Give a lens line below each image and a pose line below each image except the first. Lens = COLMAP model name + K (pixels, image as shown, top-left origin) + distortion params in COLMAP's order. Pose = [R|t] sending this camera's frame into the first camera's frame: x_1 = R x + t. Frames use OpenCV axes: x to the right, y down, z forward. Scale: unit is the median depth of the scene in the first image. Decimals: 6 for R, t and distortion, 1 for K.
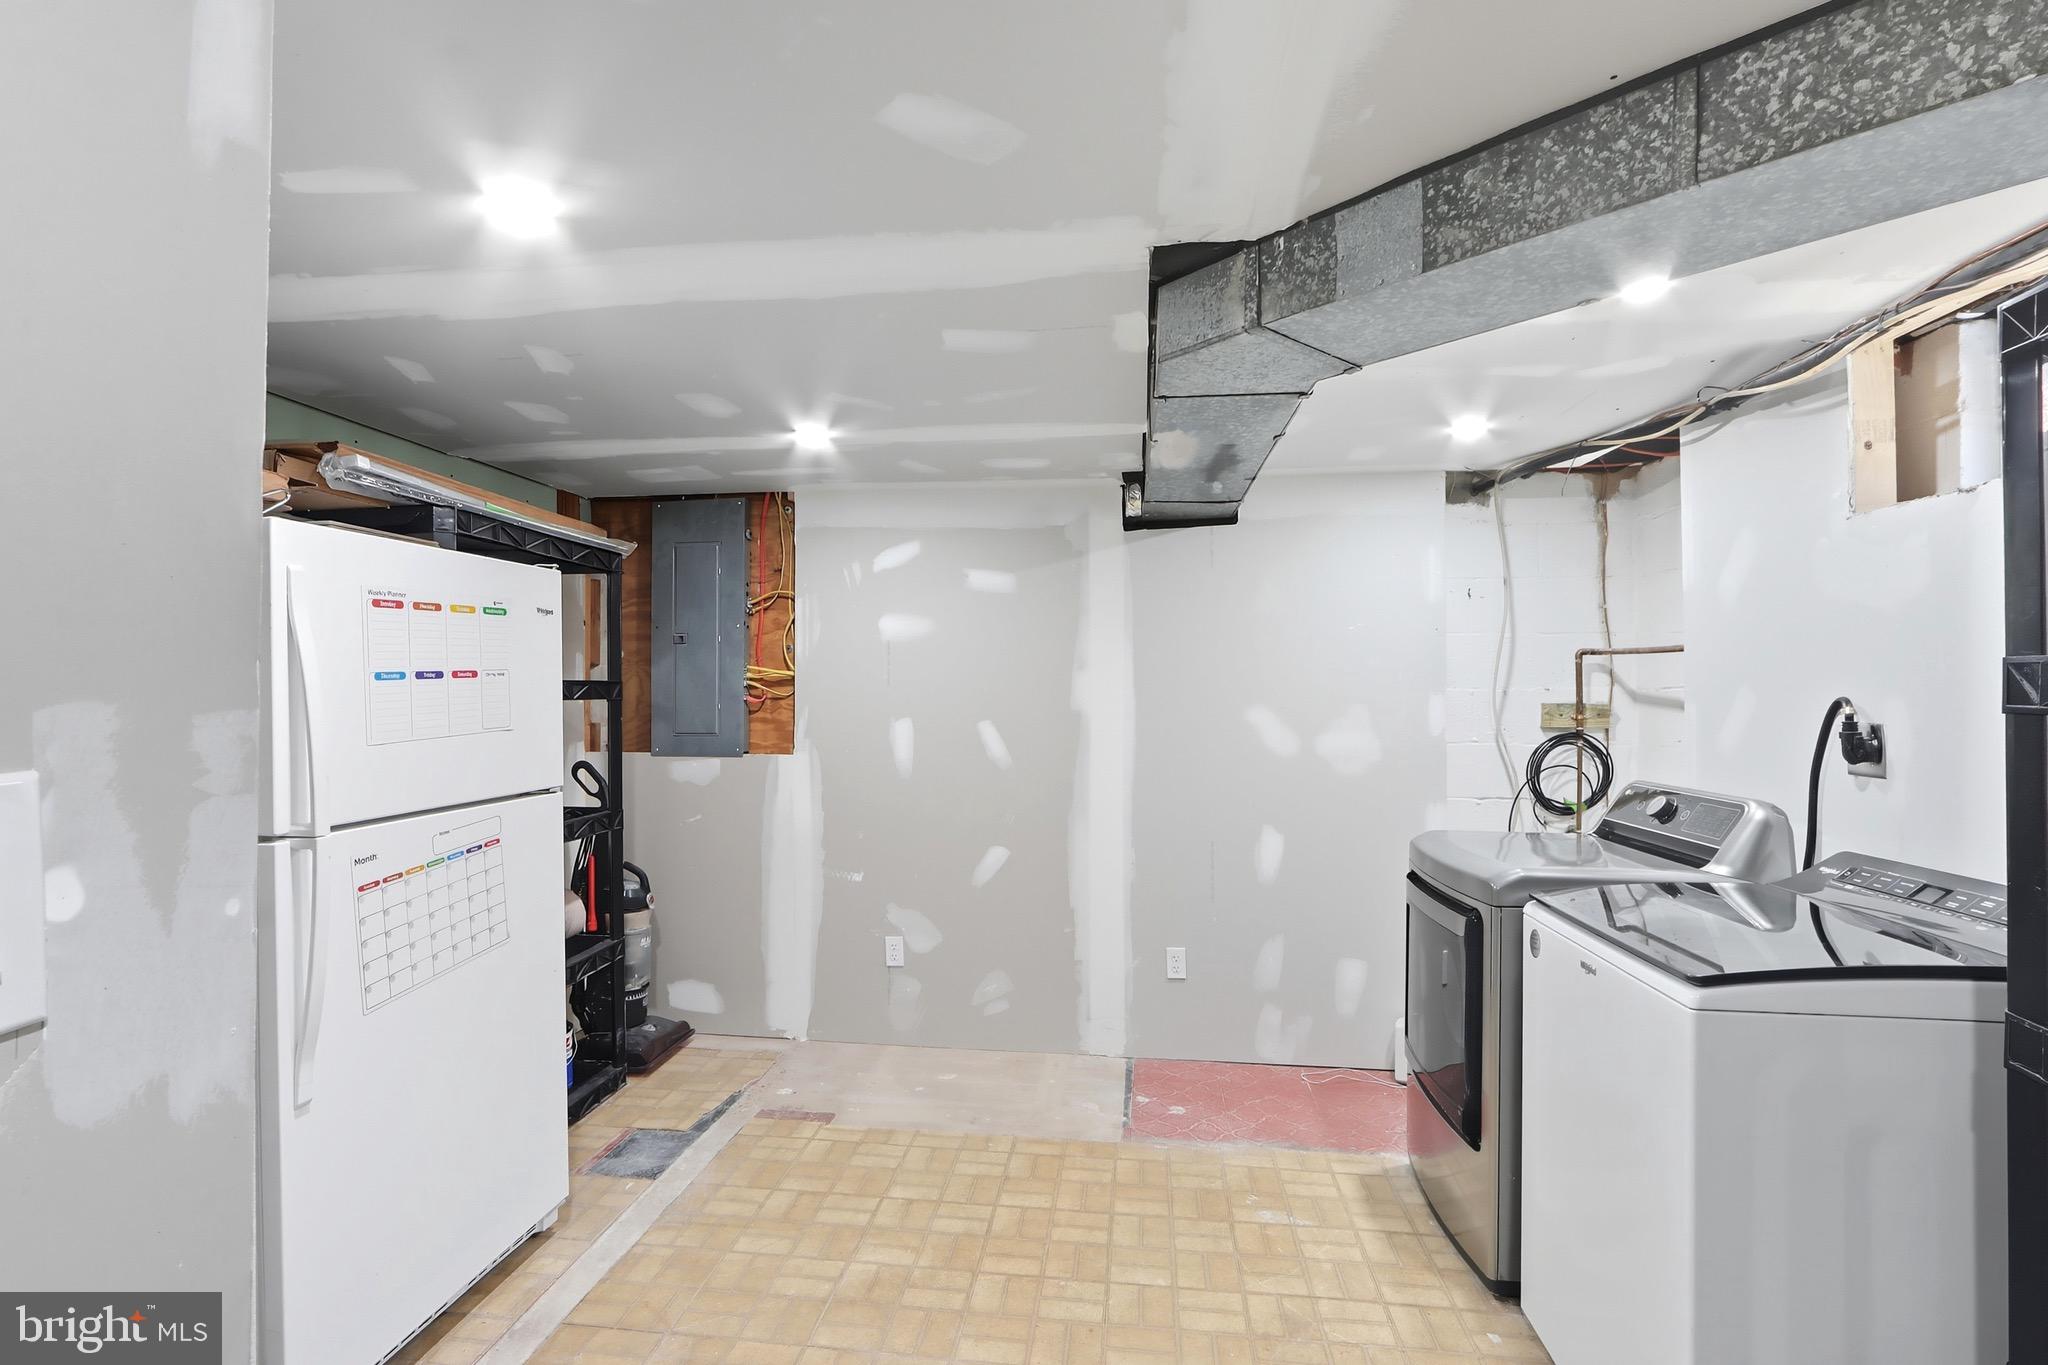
lens RADIAL K [[964.5, 0, 1024.4], [0, 964.5, 692.3], [0, 0, 1]] dist [-0.016149, 0.000879]
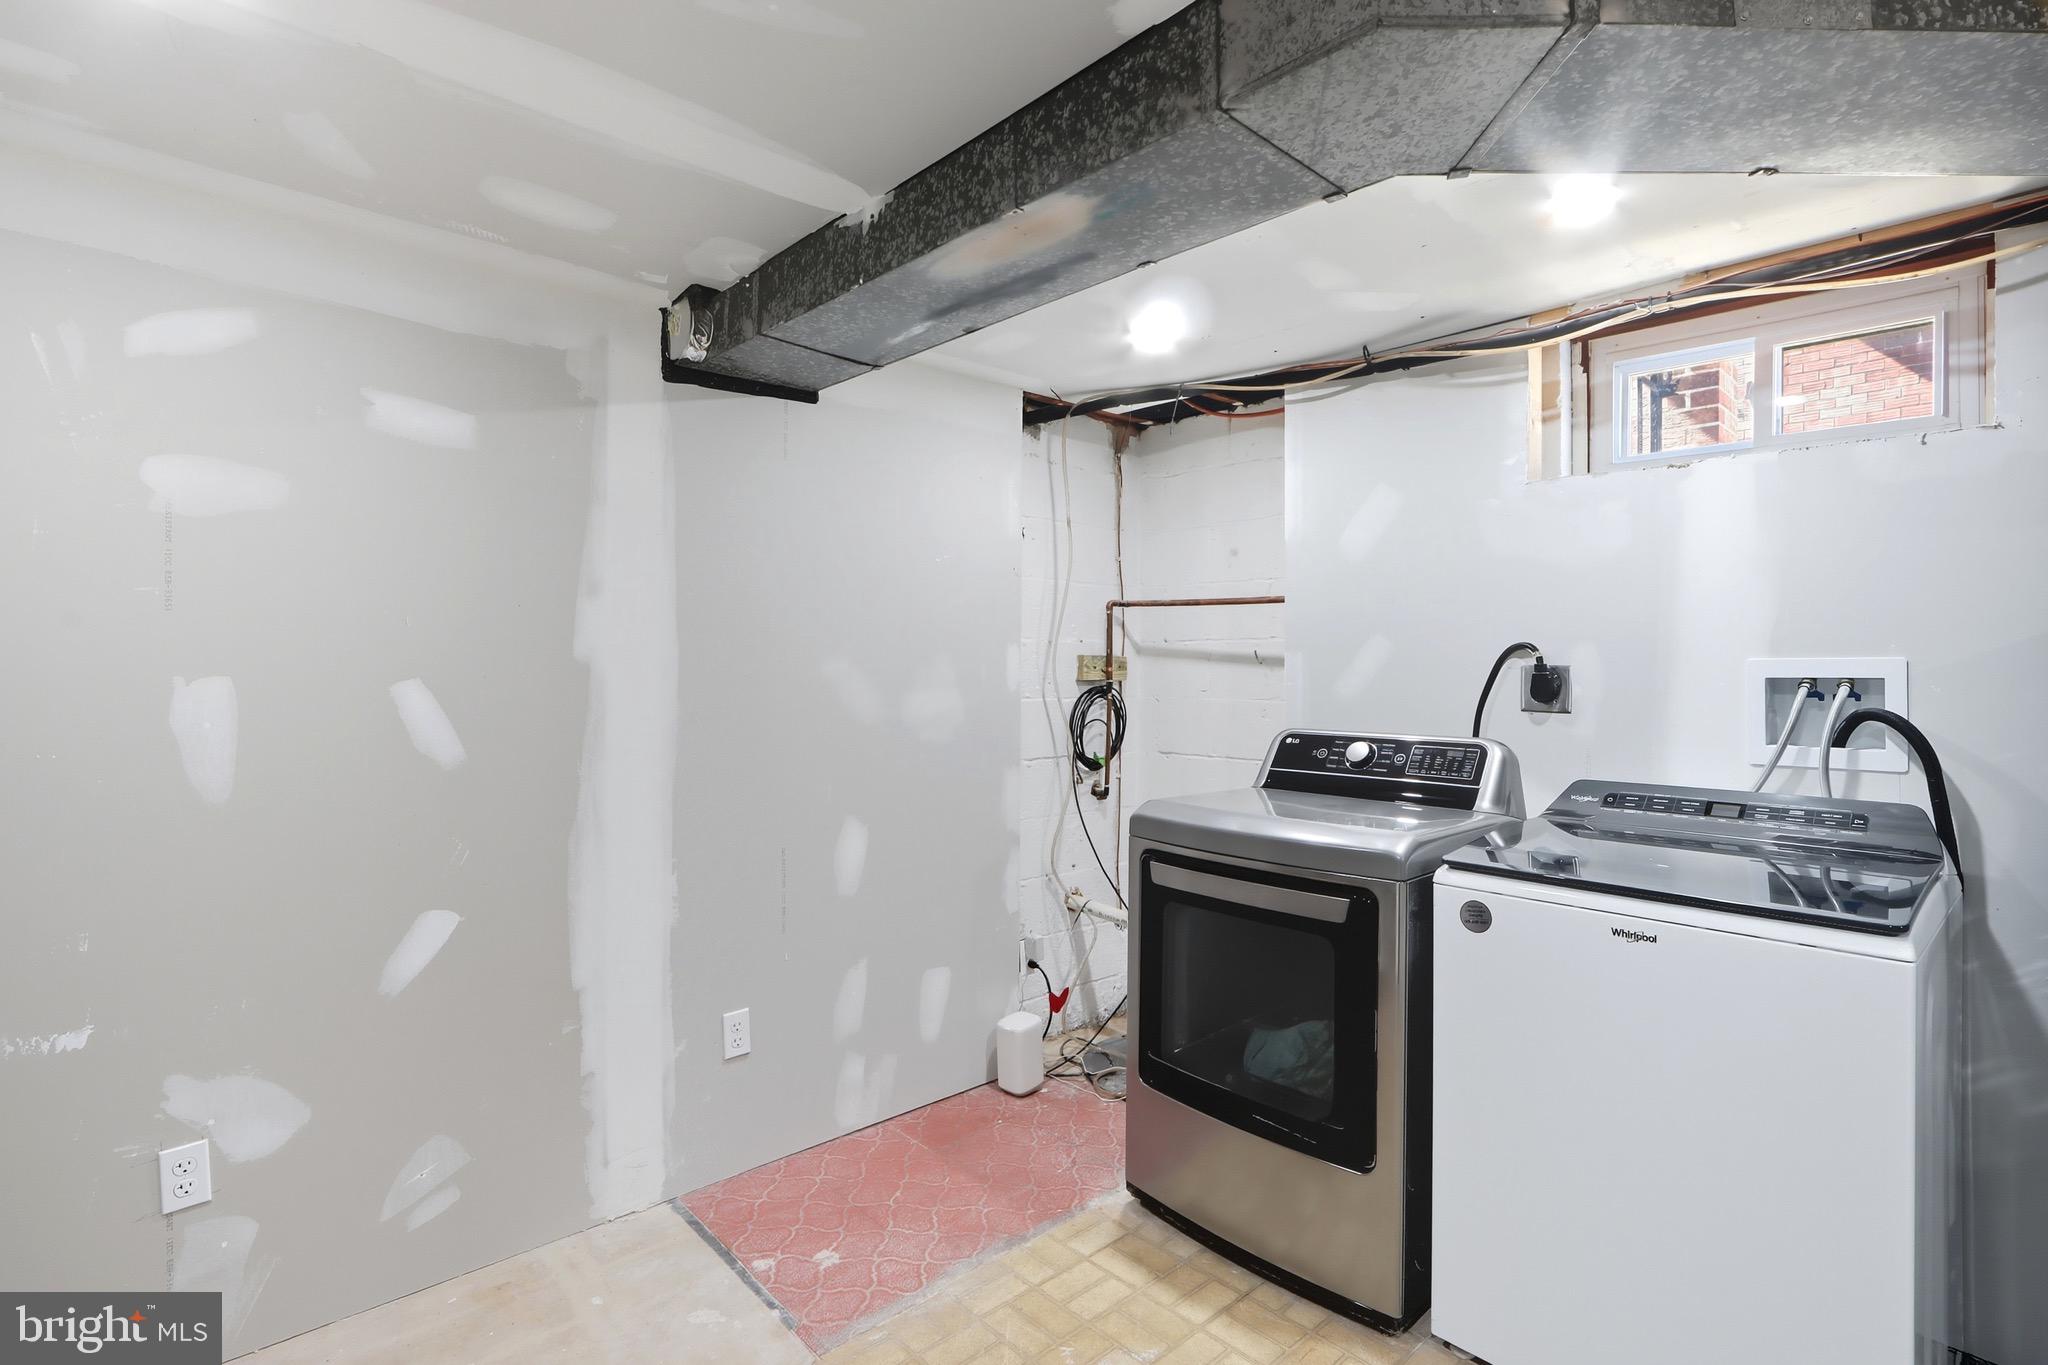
lens RADIAL K [[964.5, 0, 1021.2], [0, 964.5, 665.3], [0, 0, 1]] dist [-0.016149, 0.000879]
pose [[0.661361, -0.000290, 0.750068, -0.221994], [-0.004777, 0.999978, 0.004599, 0.017384], [-0.750053, -0.006625, 0.661345, 0.410097]]
